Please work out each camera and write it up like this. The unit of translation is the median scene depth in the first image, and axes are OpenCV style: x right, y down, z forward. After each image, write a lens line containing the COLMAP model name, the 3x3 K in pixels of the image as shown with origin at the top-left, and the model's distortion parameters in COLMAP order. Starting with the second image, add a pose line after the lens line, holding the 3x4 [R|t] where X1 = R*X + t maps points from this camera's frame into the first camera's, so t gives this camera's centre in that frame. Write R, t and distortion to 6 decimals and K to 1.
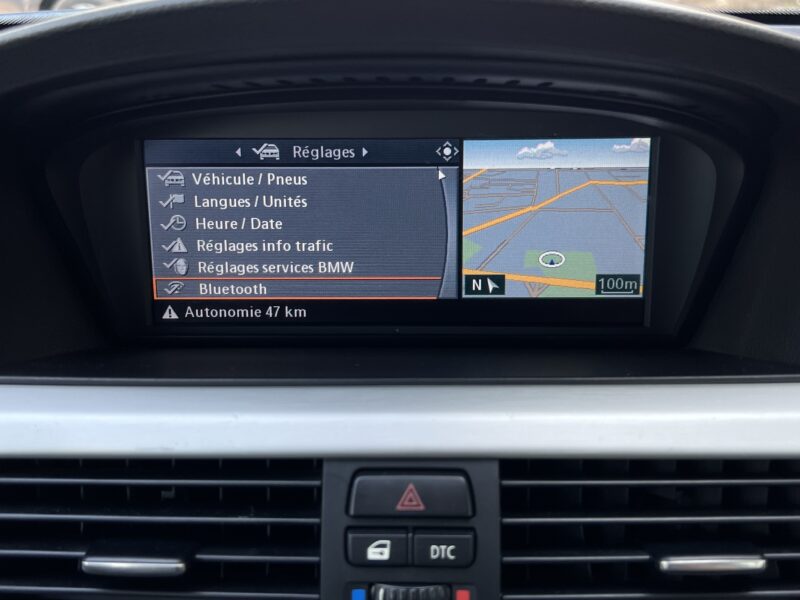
lens RADIAL K [[859.3, 0, 401.9], [0, 859.3, 299.4], [0, 0, 1]] dist [0.026548, 0.000000]
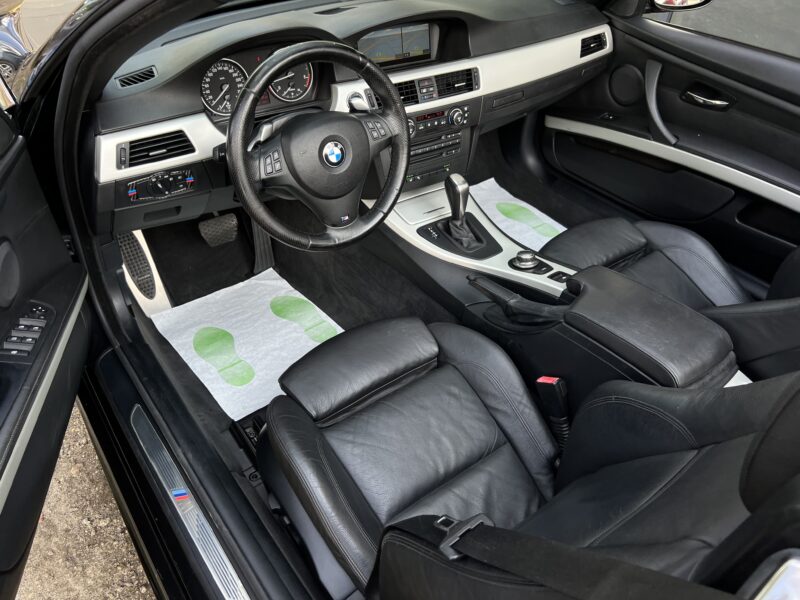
lens RADIAL K [[613.1, 0, 395.4], [0, 613.1, 303.1], [0, 0, 1]] dist [0.019785, -0.020872]
pose [[0.812404, -0.330397, 0.480456, -2.417292], [0.169109, 0.922065, 0.348134, 0.067813], [-0.558035, -0.201576, 0.804962, -2.489932]]
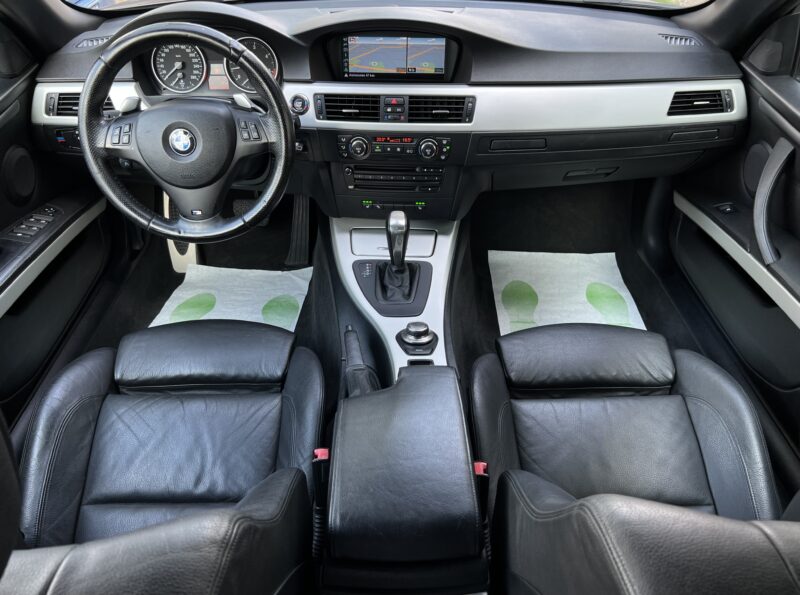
lens RADIAL K [[613.1, 0, 404.5], [0, 613.1, 304.6], [0, 0, 1]] dist [0.019785, -0.020872]
pose [[0.999765, 0.021696, 0.000050, 0.085132], [-0.020919, 0.963358, 0.267403, 0.334928], [0.005753, -0.267341, 0.963585, -2.714200]]
